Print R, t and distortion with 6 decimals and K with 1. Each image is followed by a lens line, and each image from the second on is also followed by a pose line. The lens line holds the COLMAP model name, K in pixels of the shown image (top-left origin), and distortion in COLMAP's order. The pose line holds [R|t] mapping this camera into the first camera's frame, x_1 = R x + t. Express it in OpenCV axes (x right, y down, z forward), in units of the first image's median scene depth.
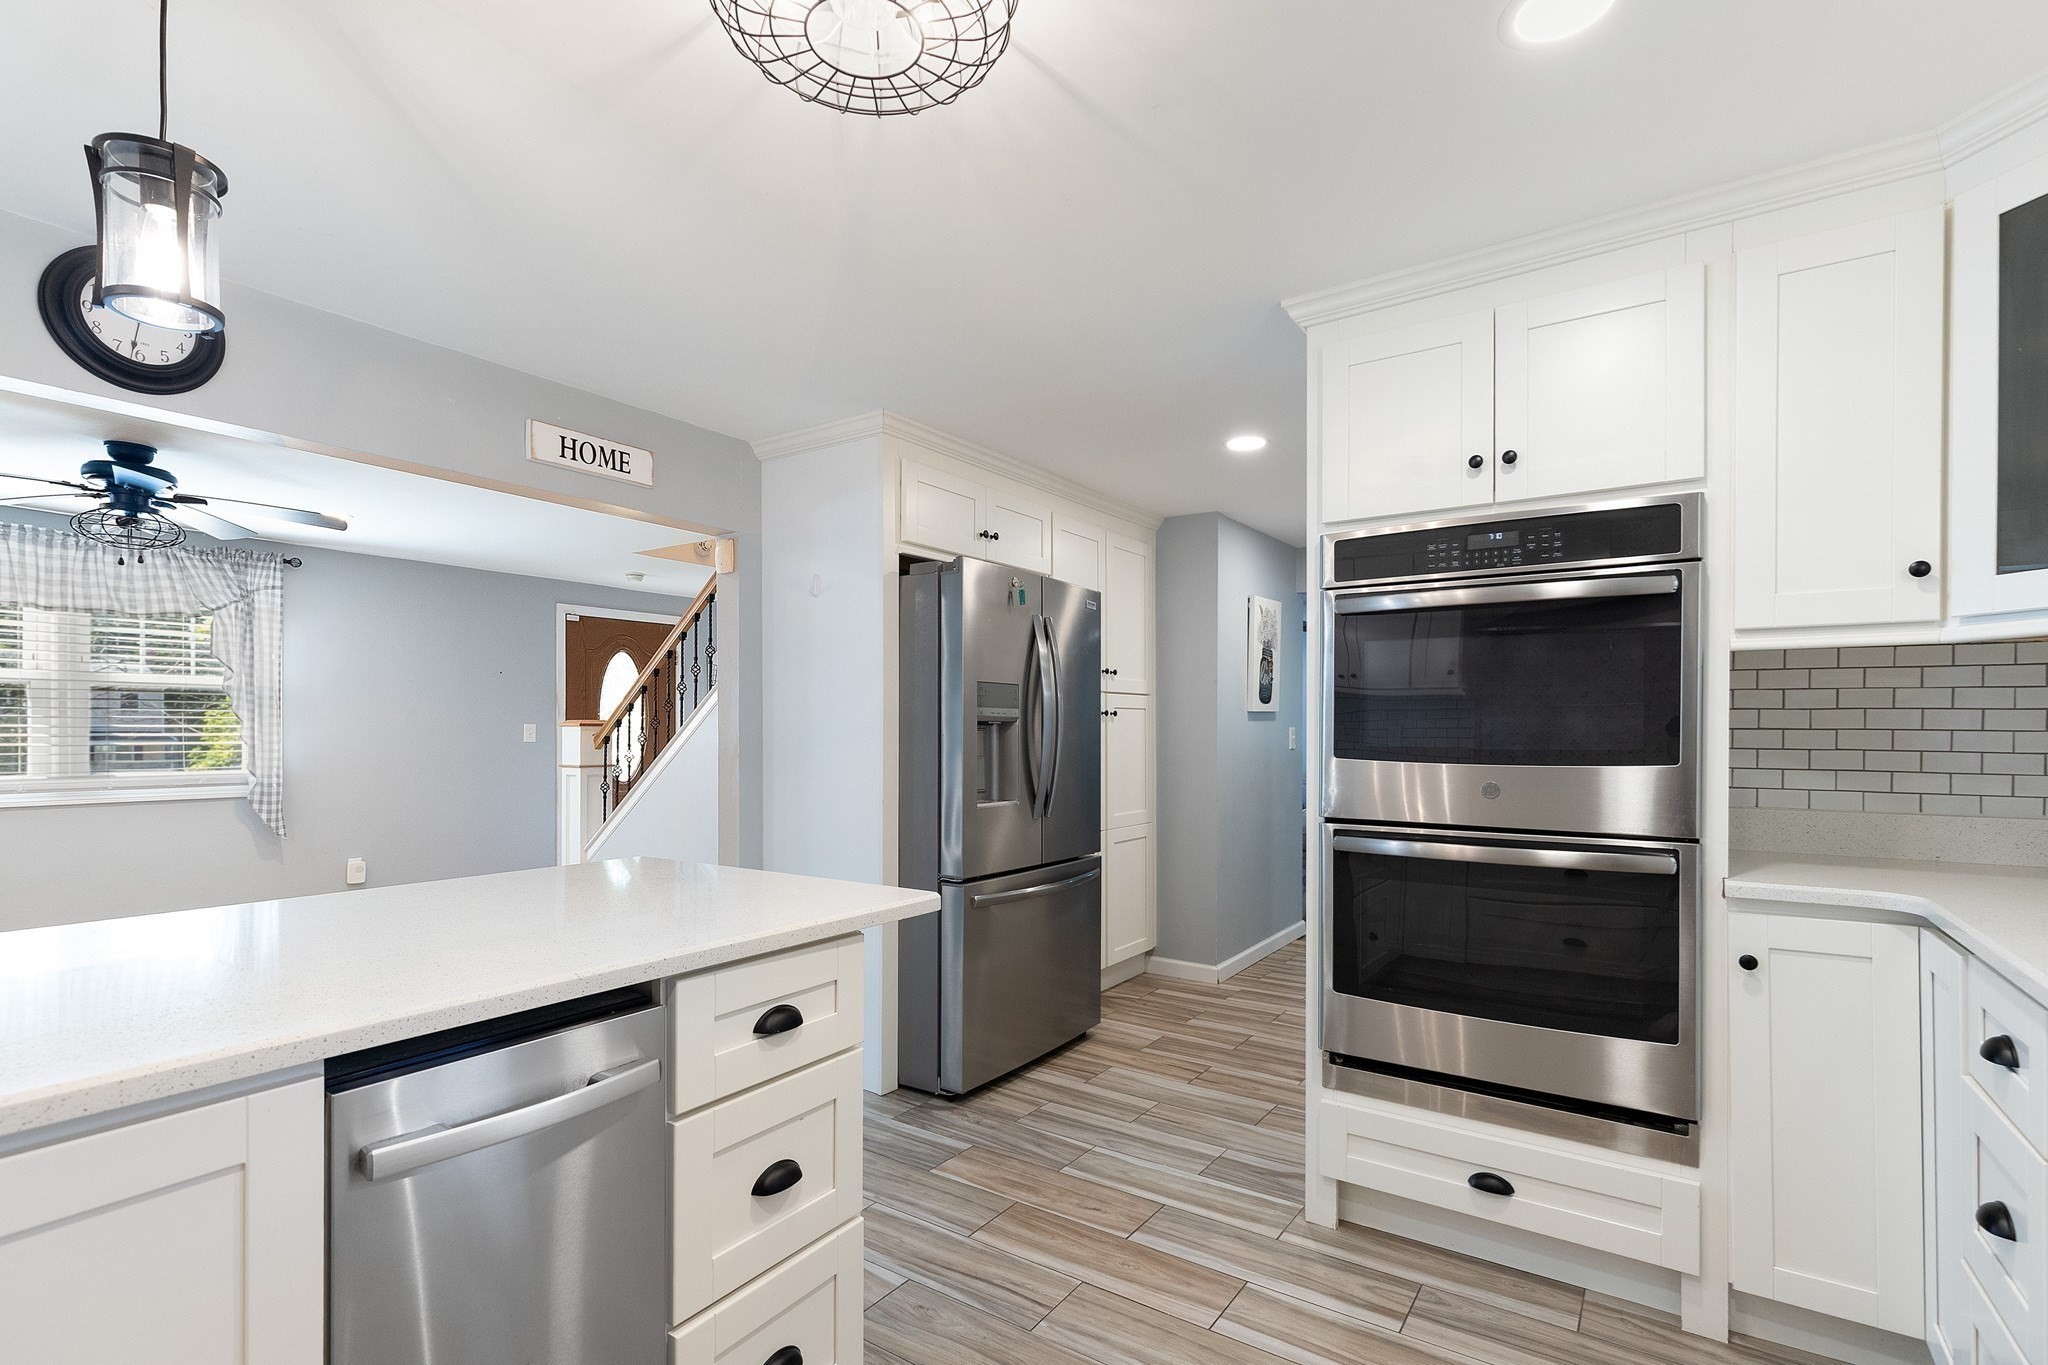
lens RADIAL K [[951.3, 0, 1012.5], [0, 951.3, 731.0], [0, 0, 1]] dist [0.011033, -0.000818]
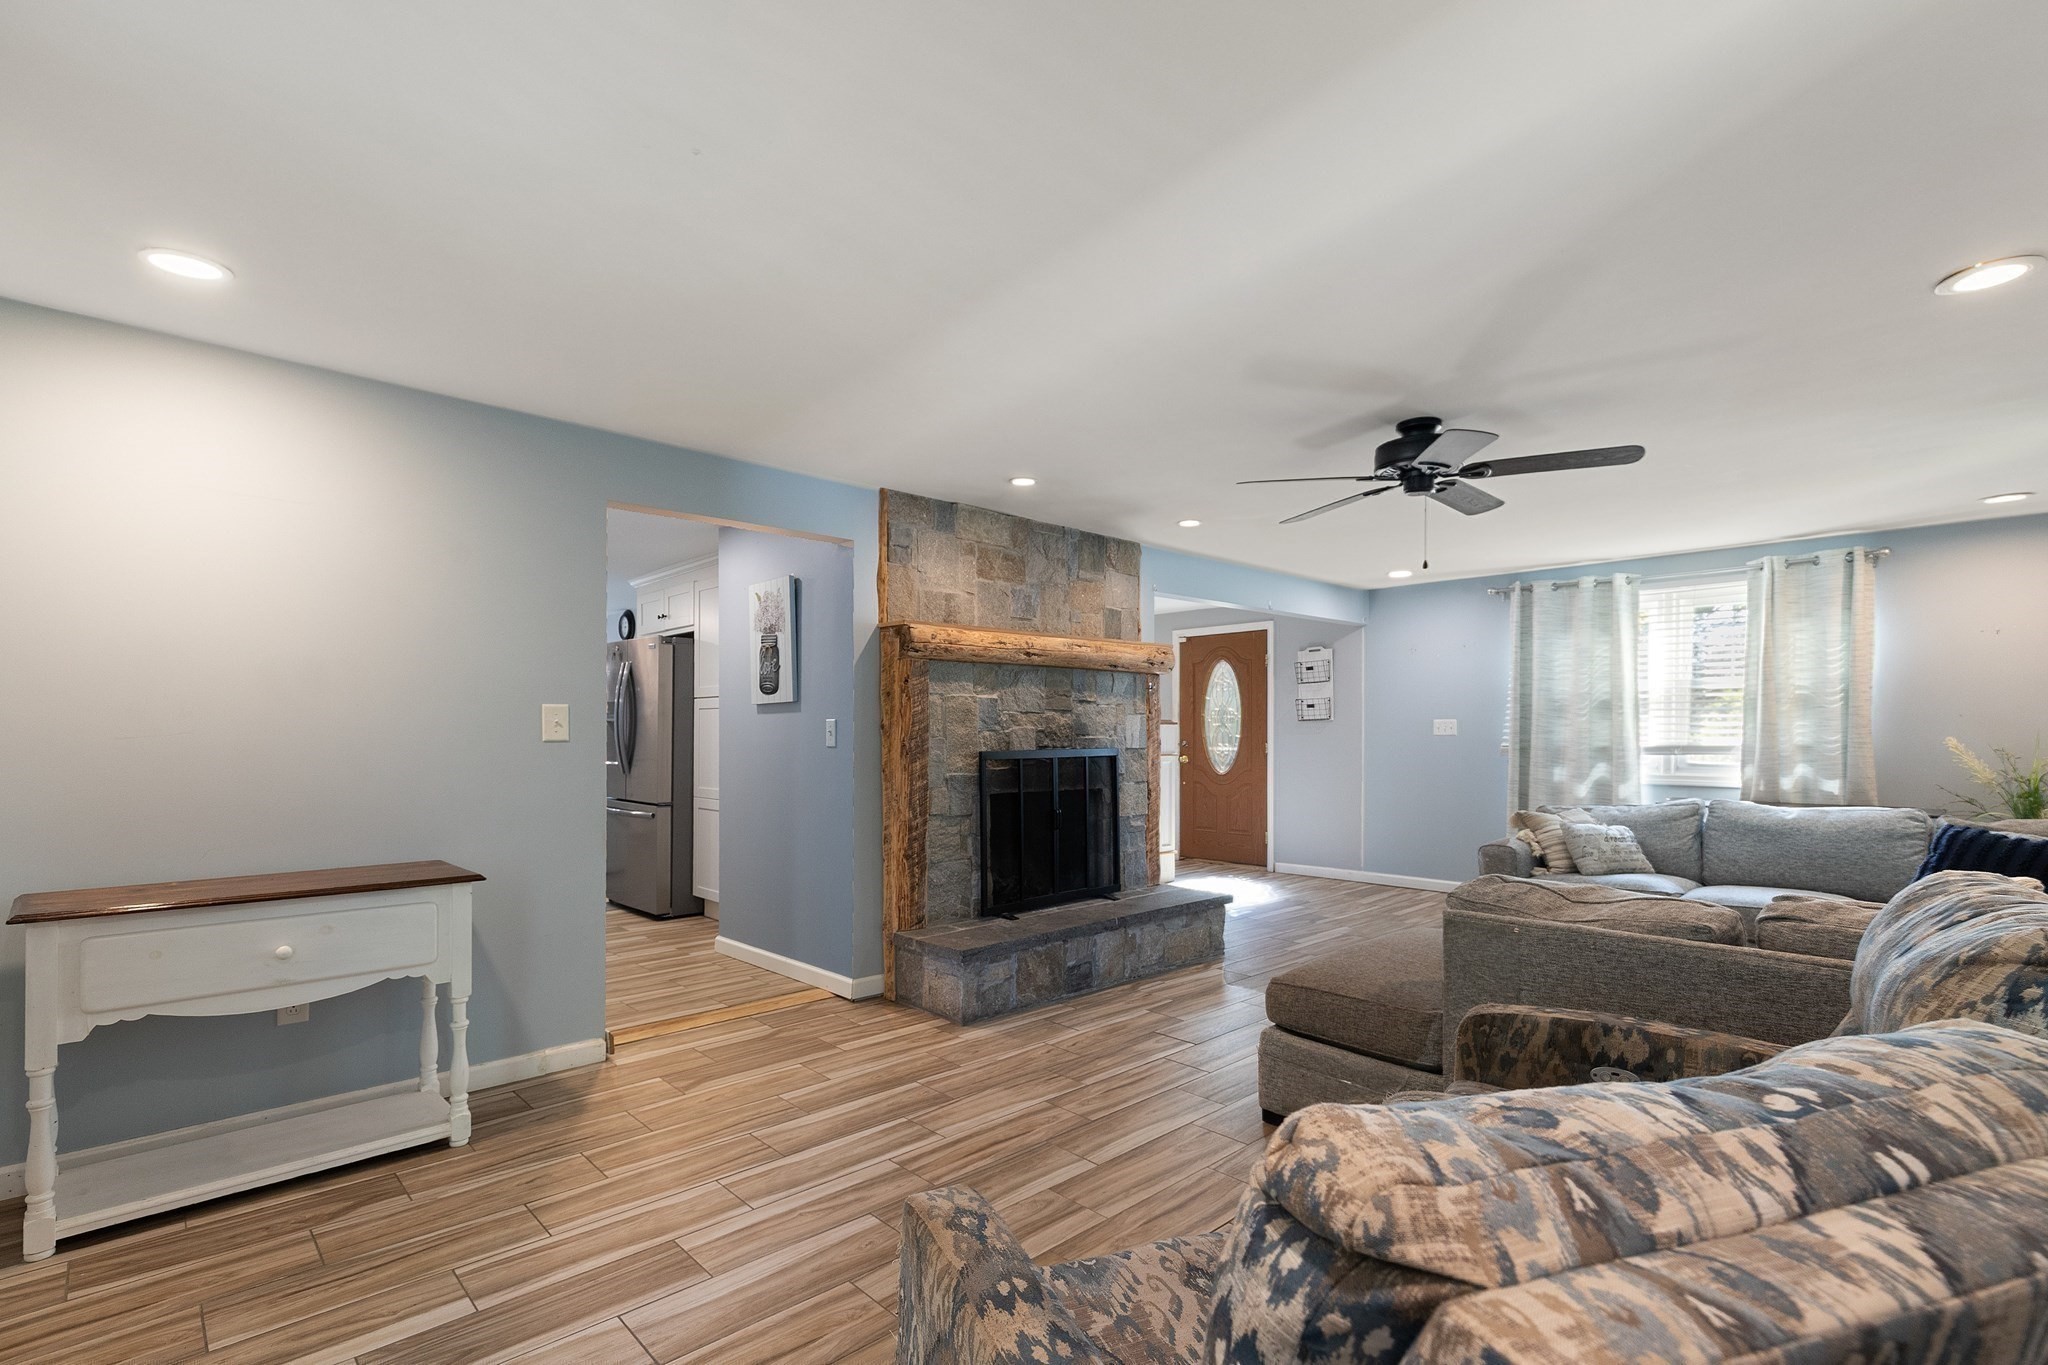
lens RADIAL K [[951.3, 0, 1012.5], [0, 951.3, 731.0], [0, 0, 1]] dist [0.011033, -0.000818]
pose [[-0.206016, -0.000357, -0.978549, 1.189338], [-0.004603, 0.999989, 0.000604, 0.004847], [0.978538, 0.004629, -0.206015, 1.511506]]
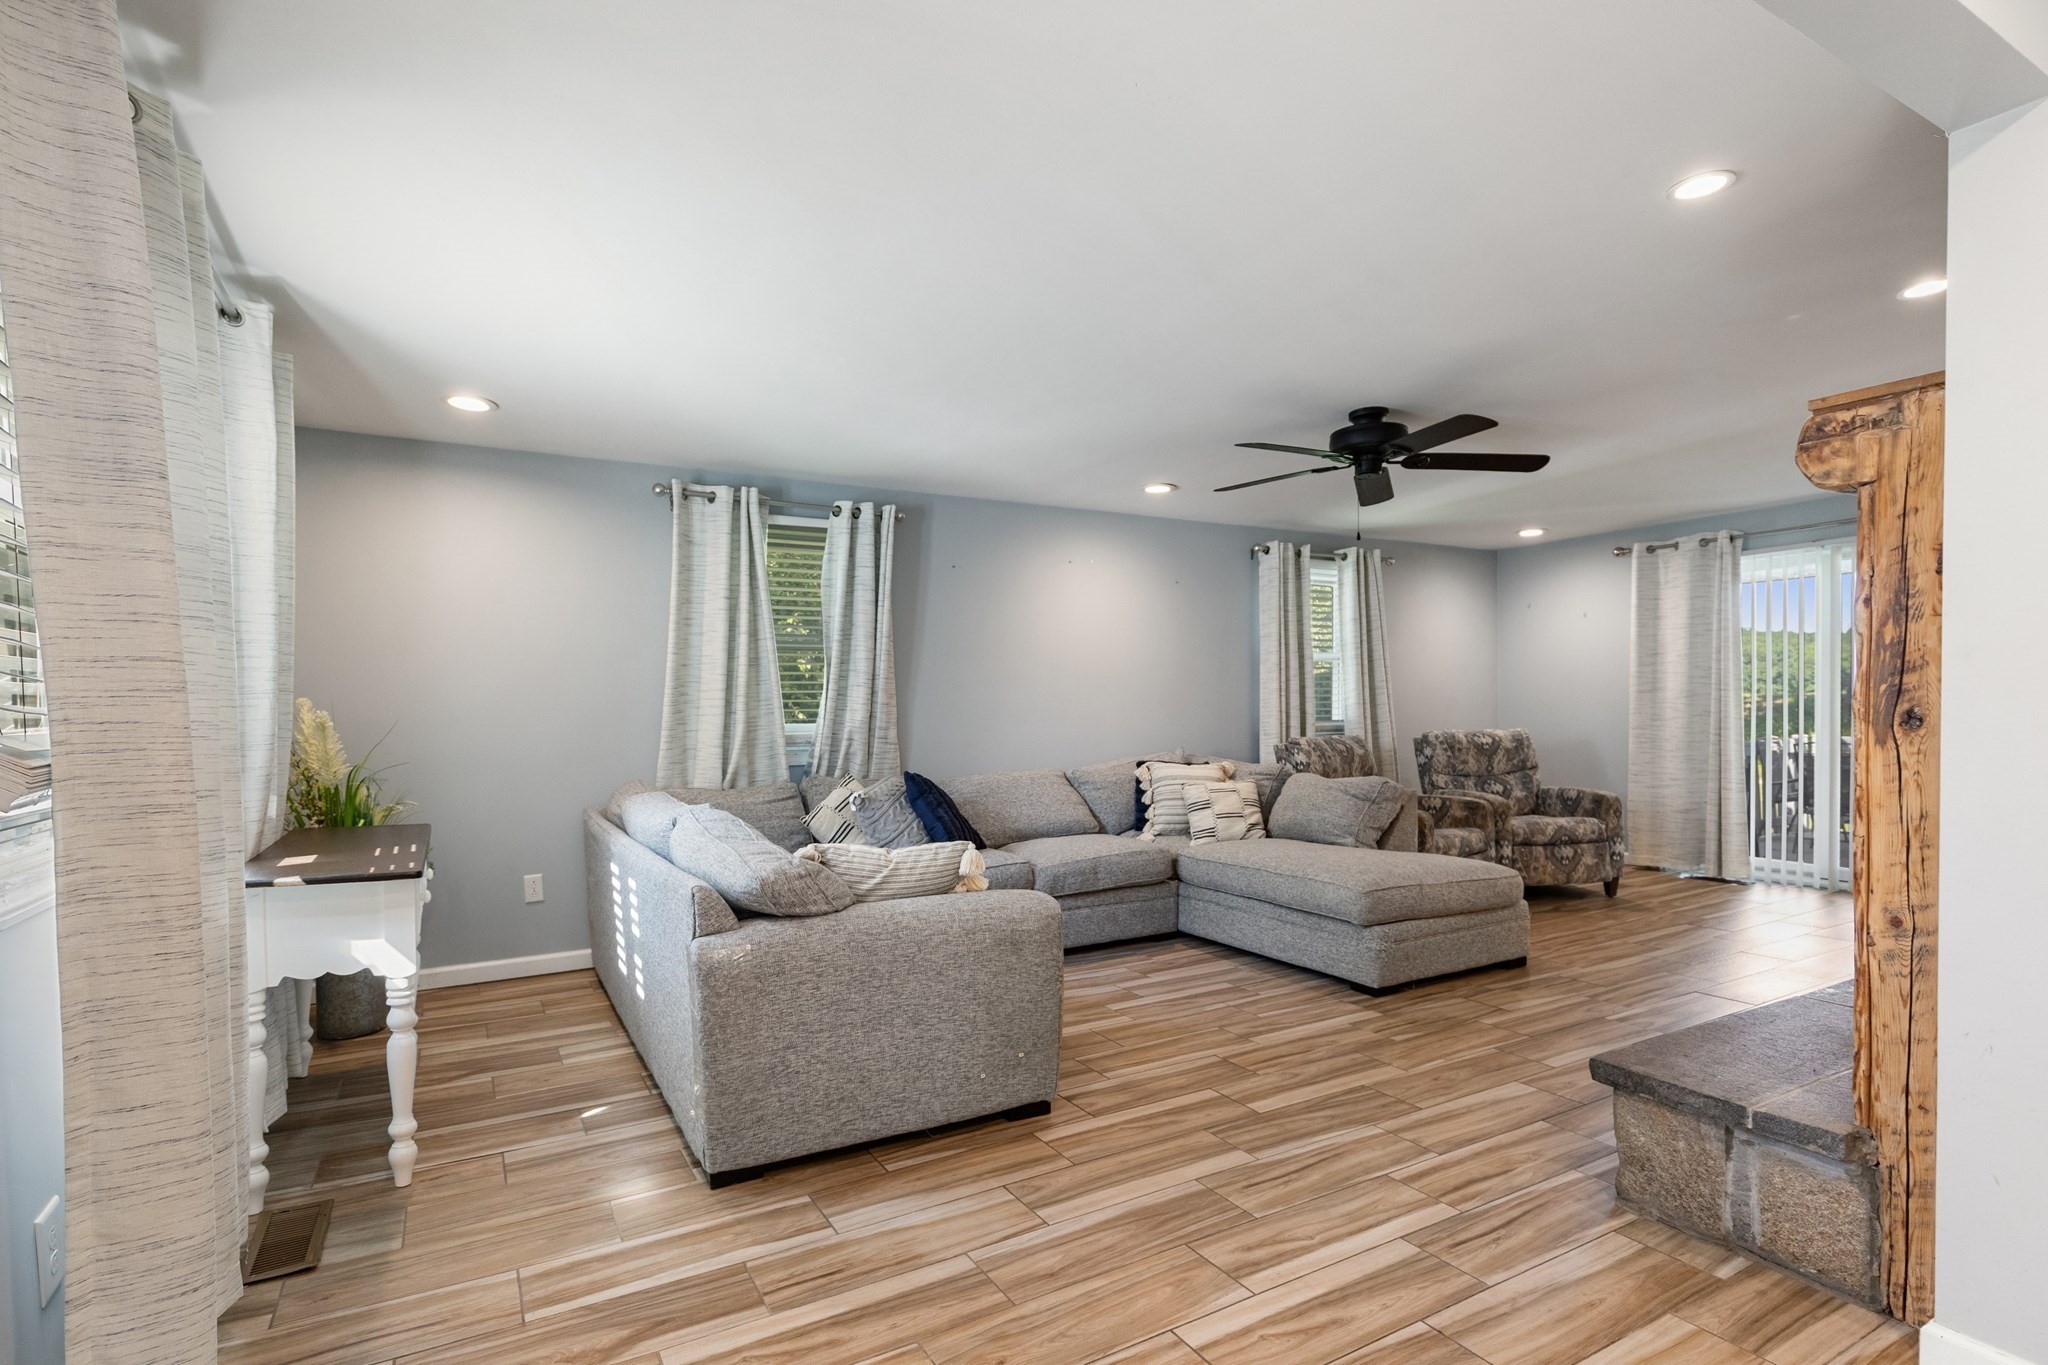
lens RADIAL K [[972.4, 0, 980.2], [0, 972.4, 766.9], [0, 0, 1]] dist [0.004250, -0.000085]
pose [[0.451785, -0.058234, 0.890224, -0.449476], [0.020763, 0.998283, 0.054765, 0.017995], [-0.891885, -0.006258, 0.452218, 1.586593]]
